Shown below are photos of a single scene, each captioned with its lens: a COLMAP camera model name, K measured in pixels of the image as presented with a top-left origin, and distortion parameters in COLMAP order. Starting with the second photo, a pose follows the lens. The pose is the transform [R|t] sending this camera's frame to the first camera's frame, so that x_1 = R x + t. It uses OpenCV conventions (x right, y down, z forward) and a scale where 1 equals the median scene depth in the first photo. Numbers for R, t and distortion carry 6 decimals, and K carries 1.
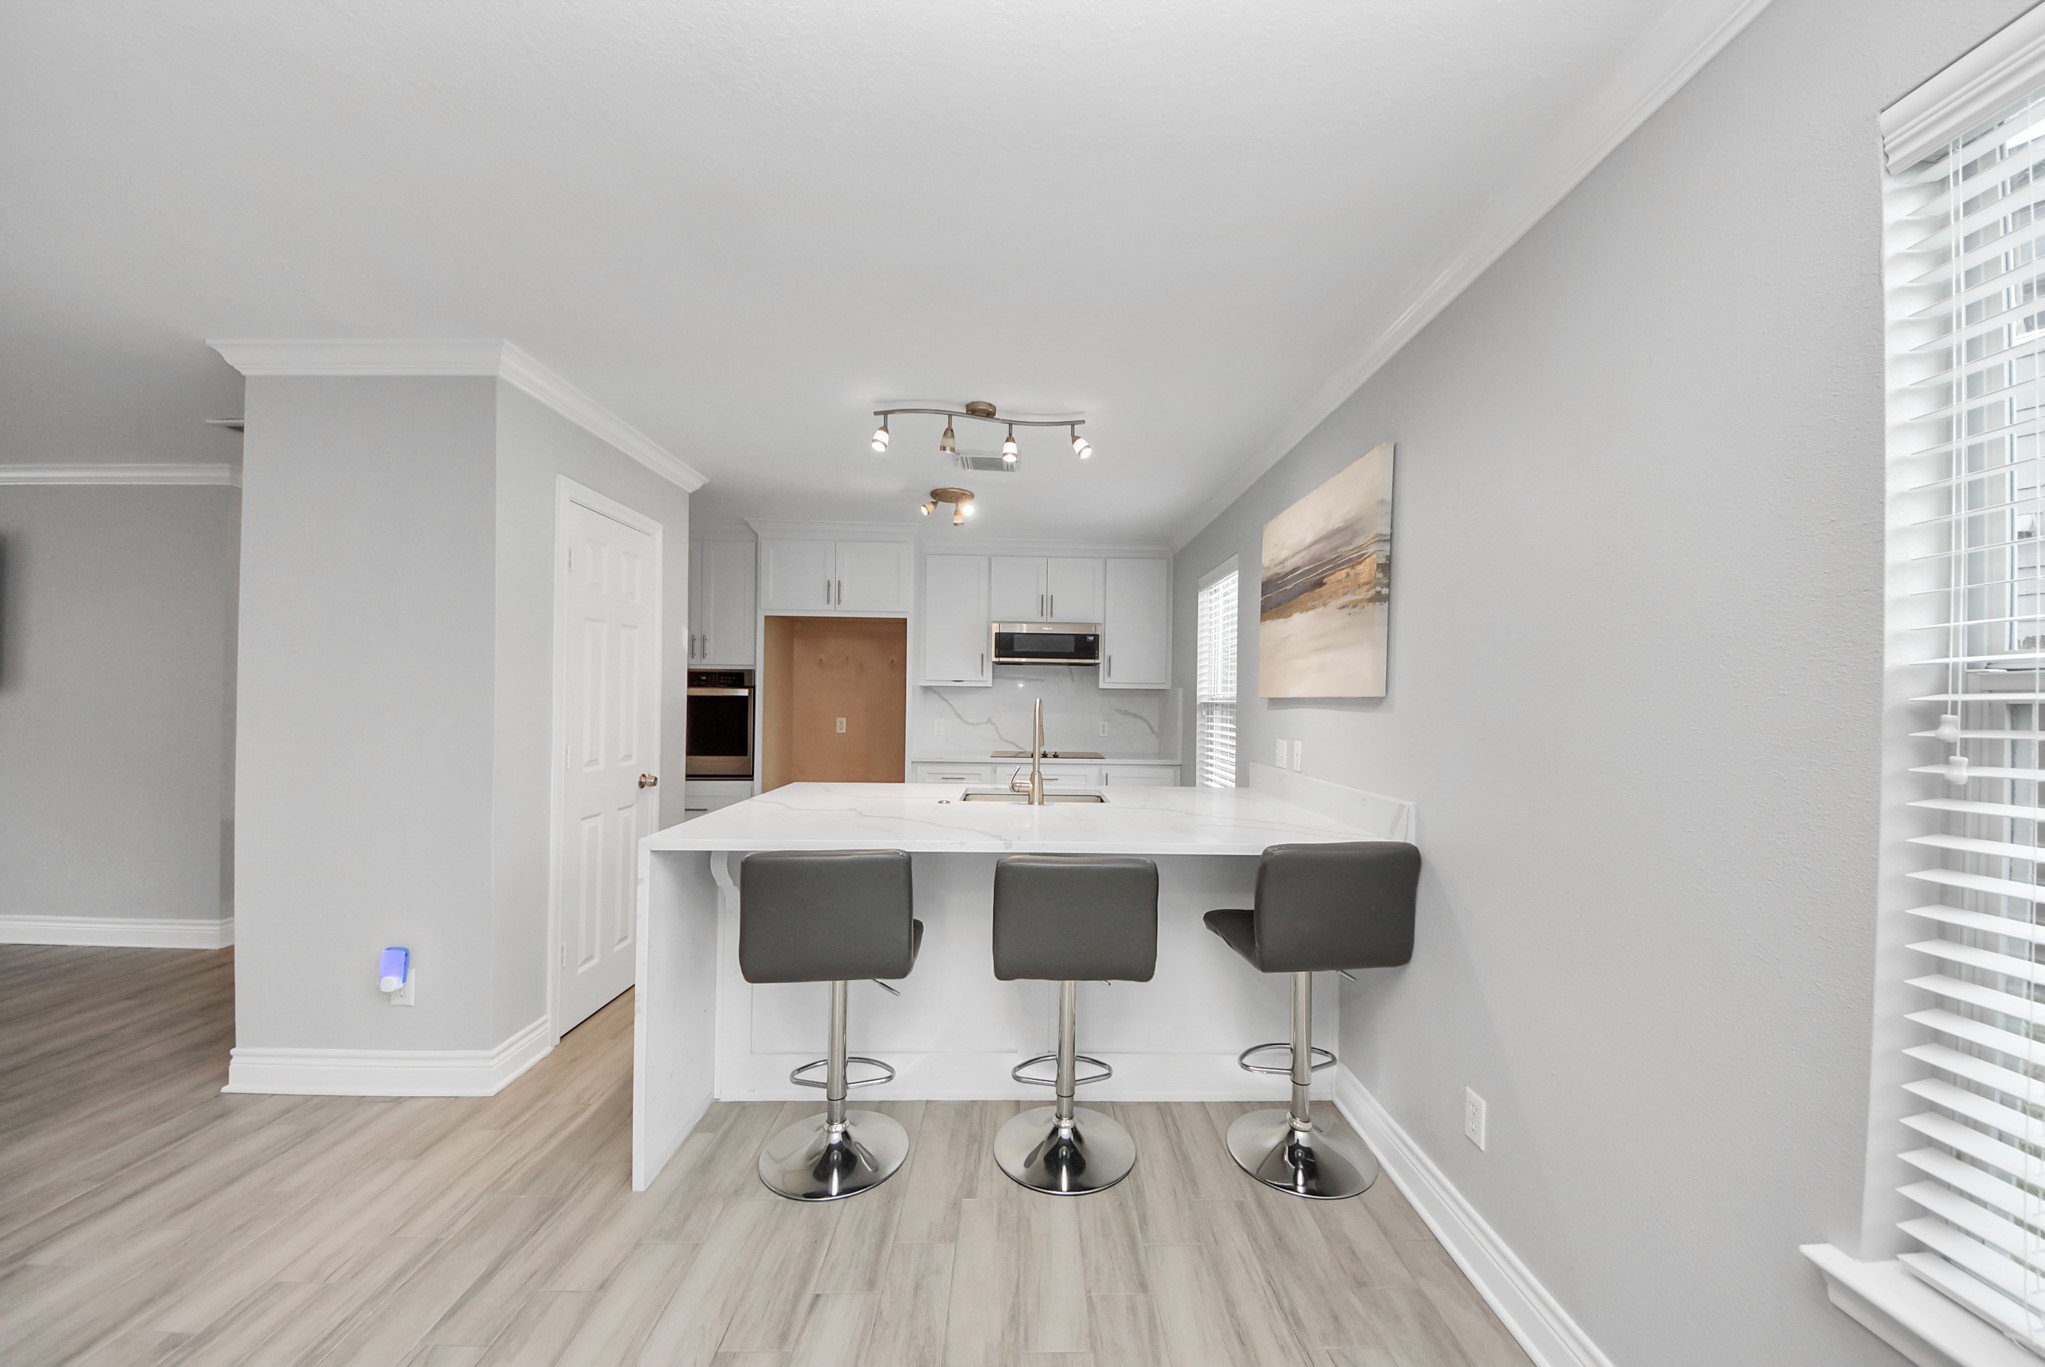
lens RADIAL K [[755.1, 0, 1028.9], [0, 755.1, 710.0], [0, 0, 1]] dist [-0.000459, -0.000063]
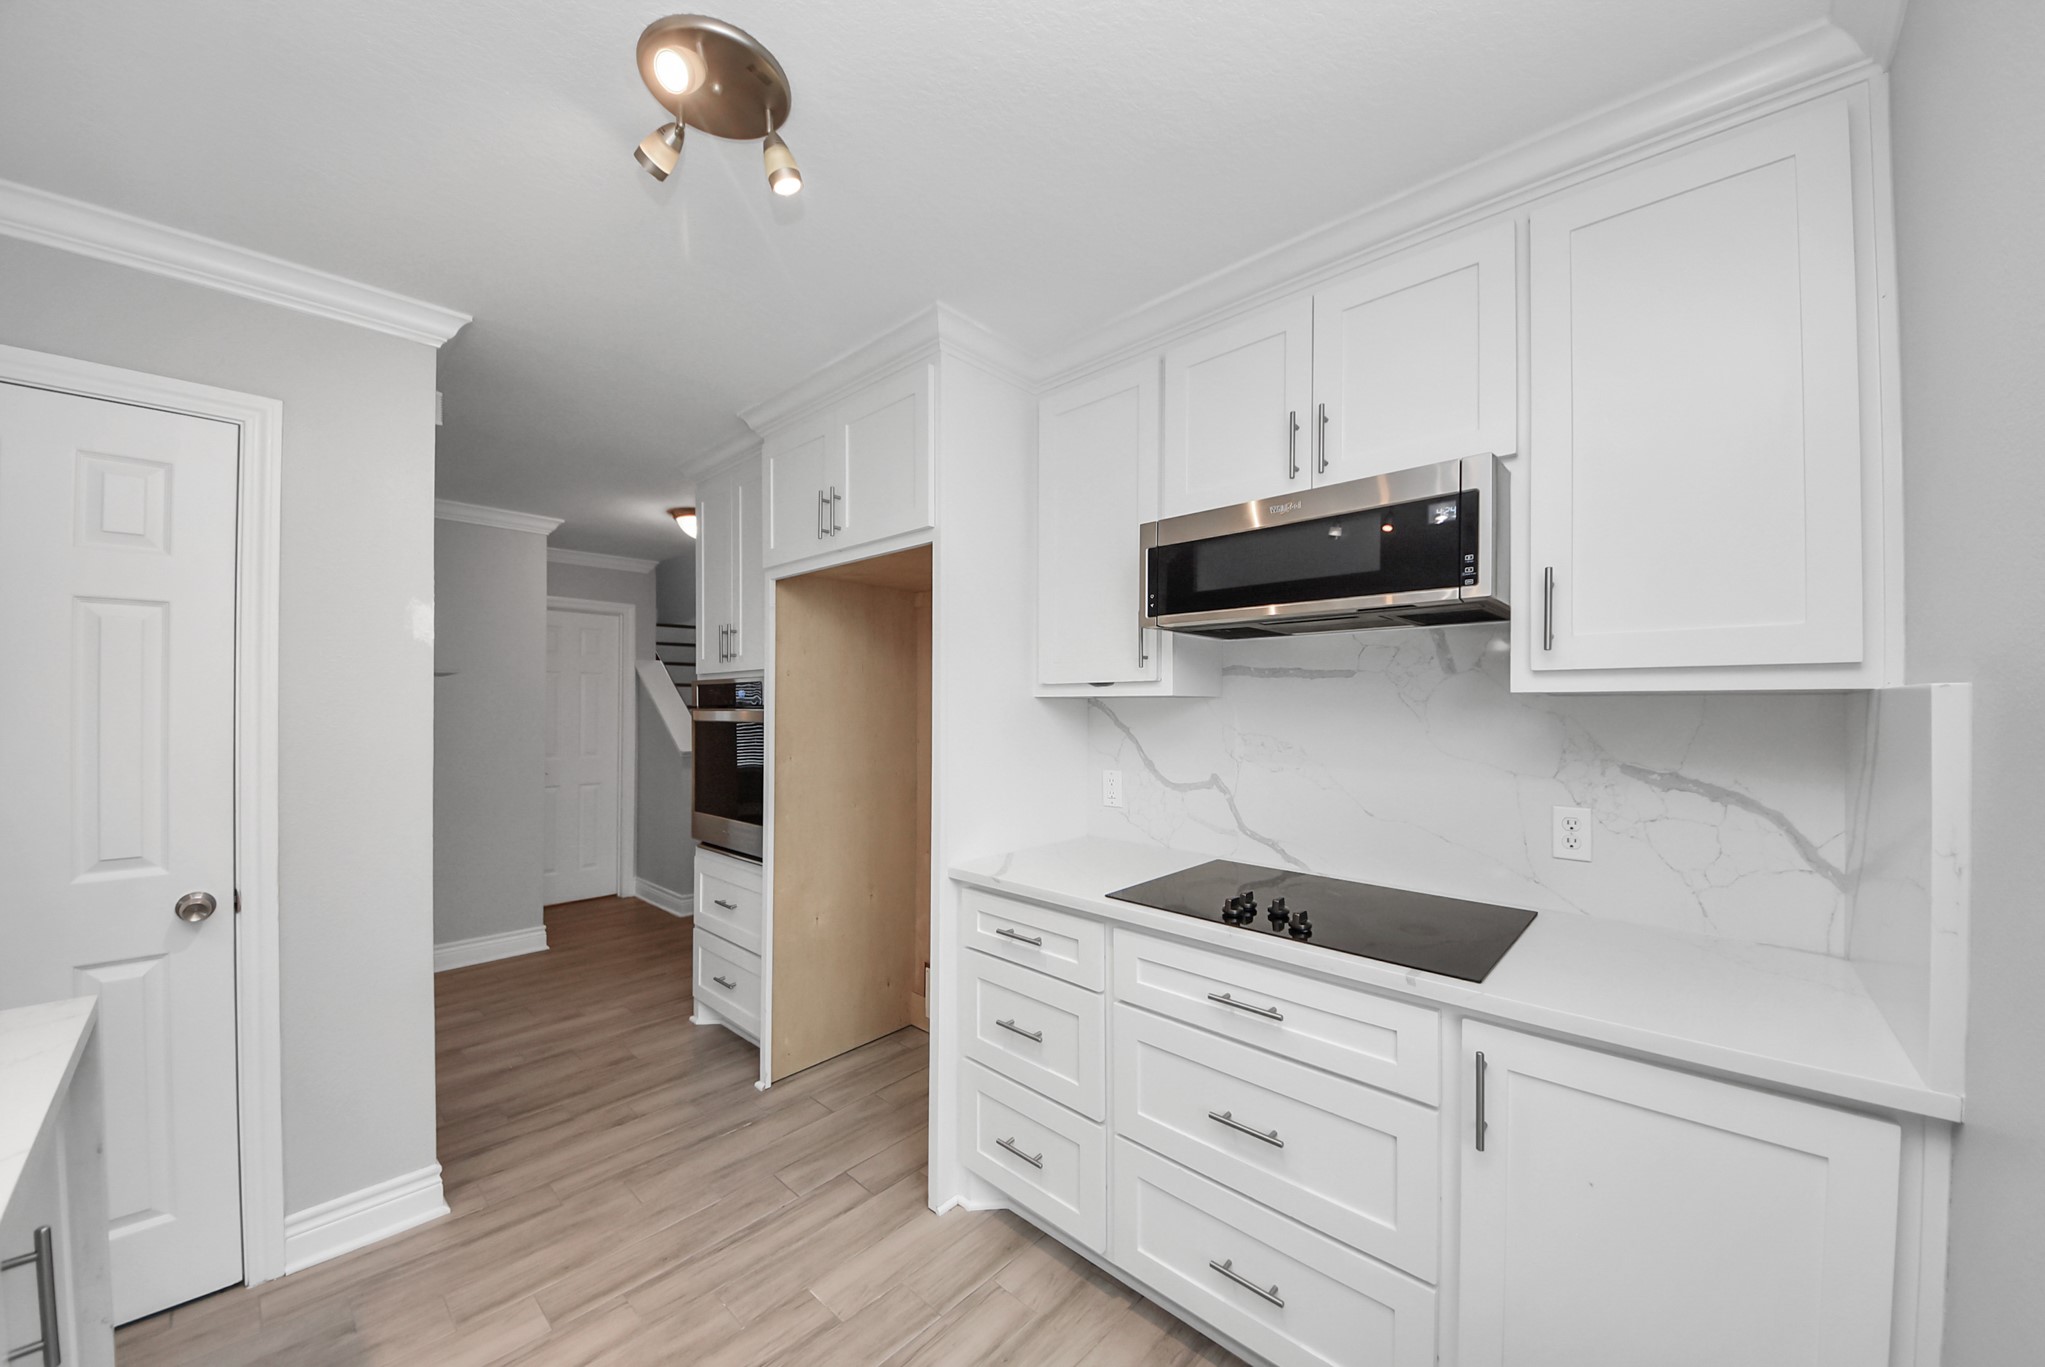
lens RADIAL K [[755.1, 0, 1028.9], [0, 755.1, 710.0], [0, 0, 1]] dist [-0.000459, -0.000063]
pose [[0.712080, -0.006291, -0.702070, 0.166268], [0.005019, 0.999980, -0.003869, -0.023085], [0.702080, -0.000769, 0.712097, 0.700074]]
